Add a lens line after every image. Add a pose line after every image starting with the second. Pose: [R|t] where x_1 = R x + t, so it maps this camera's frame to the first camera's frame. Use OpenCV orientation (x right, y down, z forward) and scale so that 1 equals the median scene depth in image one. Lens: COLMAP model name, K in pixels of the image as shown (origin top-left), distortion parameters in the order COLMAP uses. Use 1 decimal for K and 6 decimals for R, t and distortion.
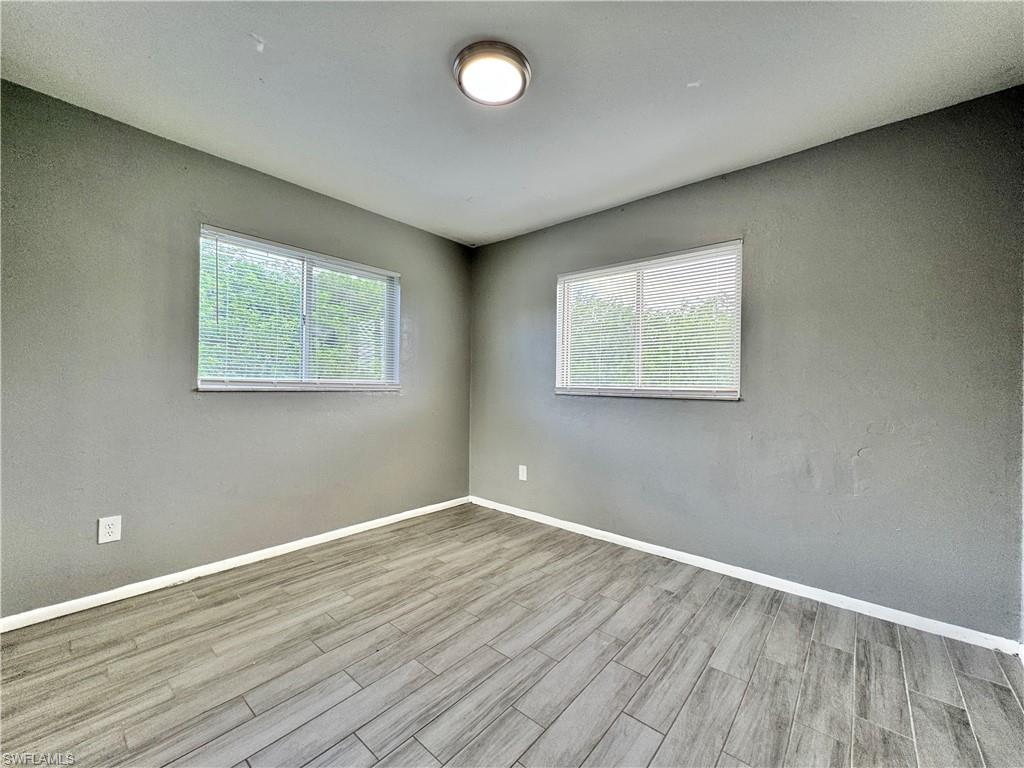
lens RADIAL K [[408.7, 0, 521.5], [0, 408.7, 387.5], [0, 0, 1]] dist [-0.005765, 0.001240]
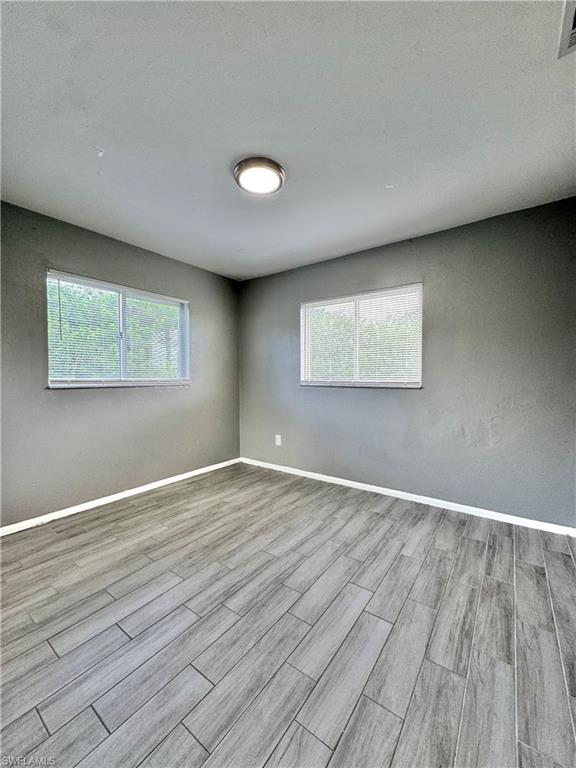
lens RADIAL K [[306.5, 0, 295.6], [0, 306.5, 385.7], [0, 0, 1]] dist [-0.005765, 0.001240]
pose [[0.996405, -0.016744, 0.083052, -0.035279], [0.014518, 0.999521, 0.027323, -0.018239], [-0.083470, -0.026019, 0.996171, -0.120209]]
